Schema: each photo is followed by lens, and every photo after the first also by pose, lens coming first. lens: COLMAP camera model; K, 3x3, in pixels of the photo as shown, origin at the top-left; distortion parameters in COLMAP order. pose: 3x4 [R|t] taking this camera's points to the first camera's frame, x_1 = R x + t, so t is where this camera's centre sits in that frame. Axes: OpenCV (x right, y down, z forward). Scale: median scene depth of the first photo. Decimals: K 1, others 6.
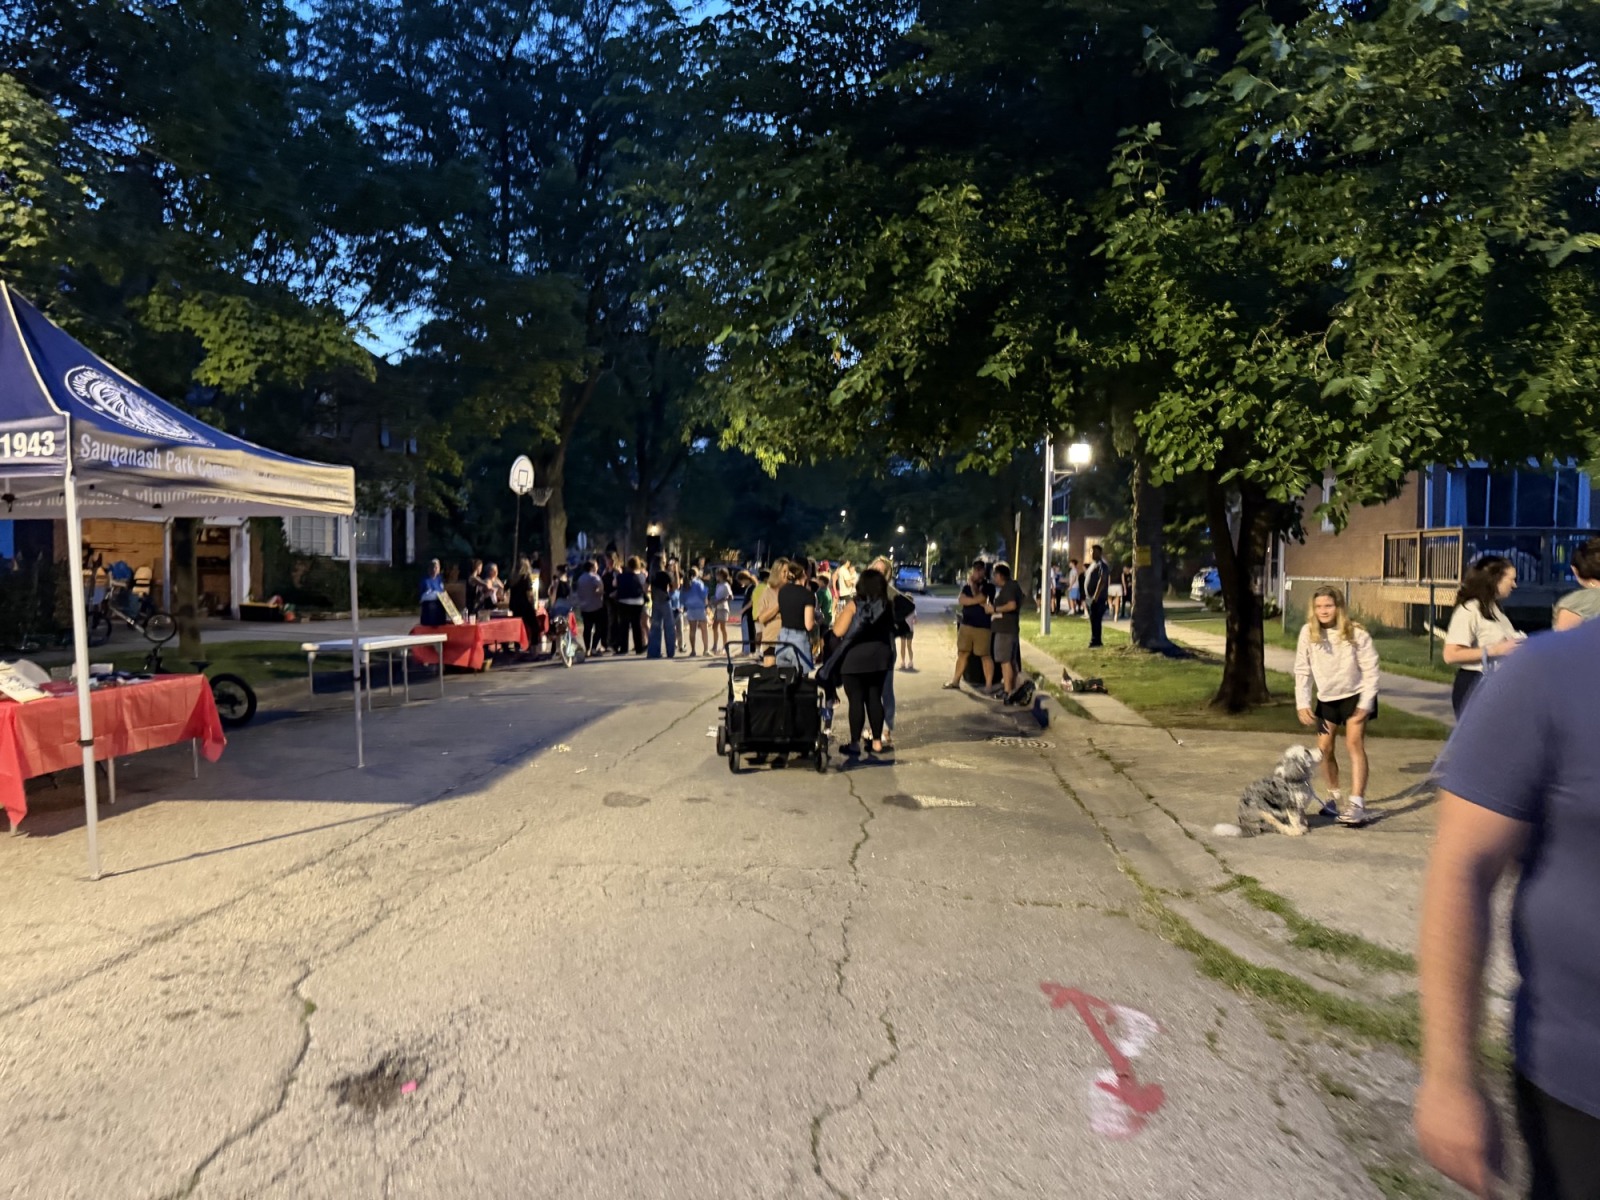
lens RADIAL K [[1130.5, 0, 789.7], [0, 1130.5, 623.2], [0, 0, 1]] dist [0.020687, -0.036157]
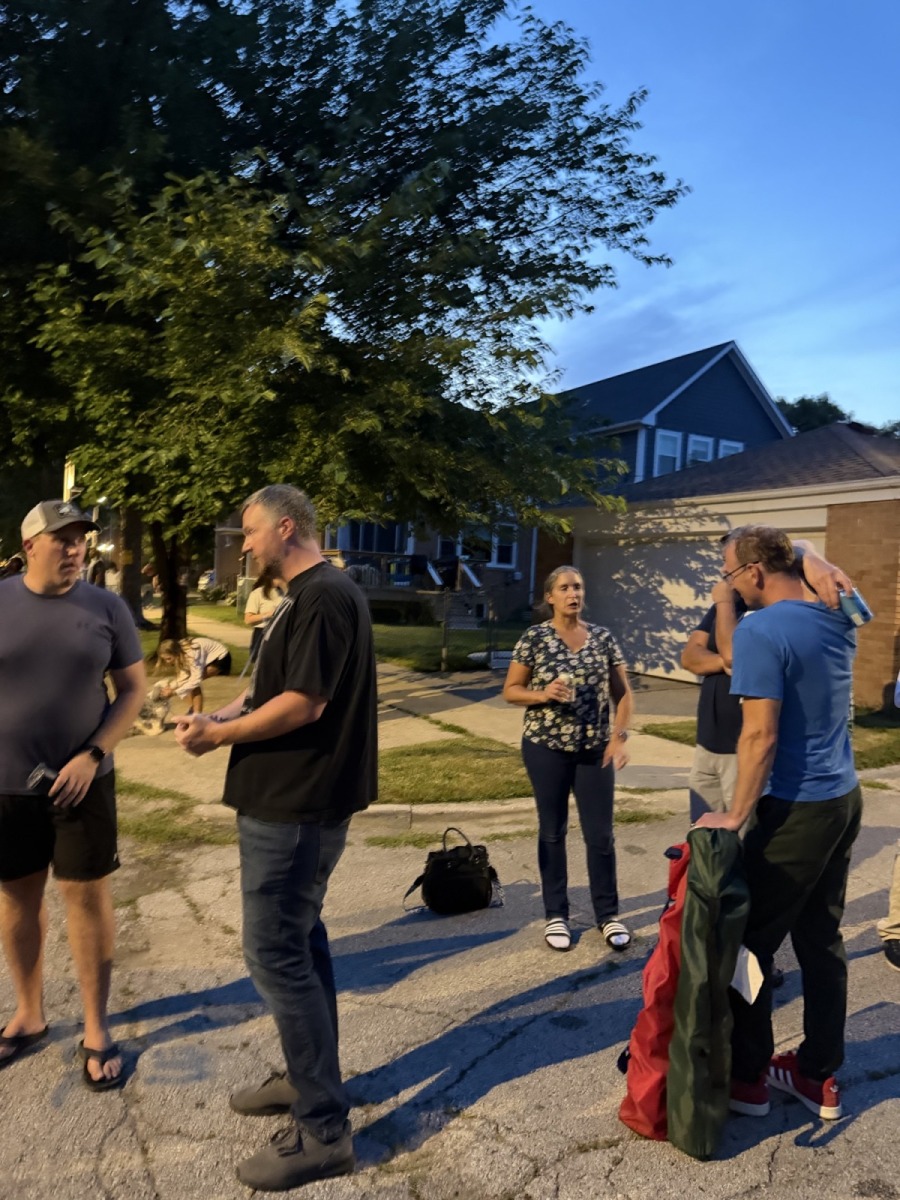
lens RADIAL K [[847.9, 0, 450.0], [0, 847.9, 600.0], [0, 0, 1]] dist [0.020687, -0.036157]
pose [[0.820629, 0.021737, 0.571048, 0.098101], [-0.014836, 0.999750, -0.016735, 0.012326], [-0.571269, 0.005262, 0.820746, -0.195265]]
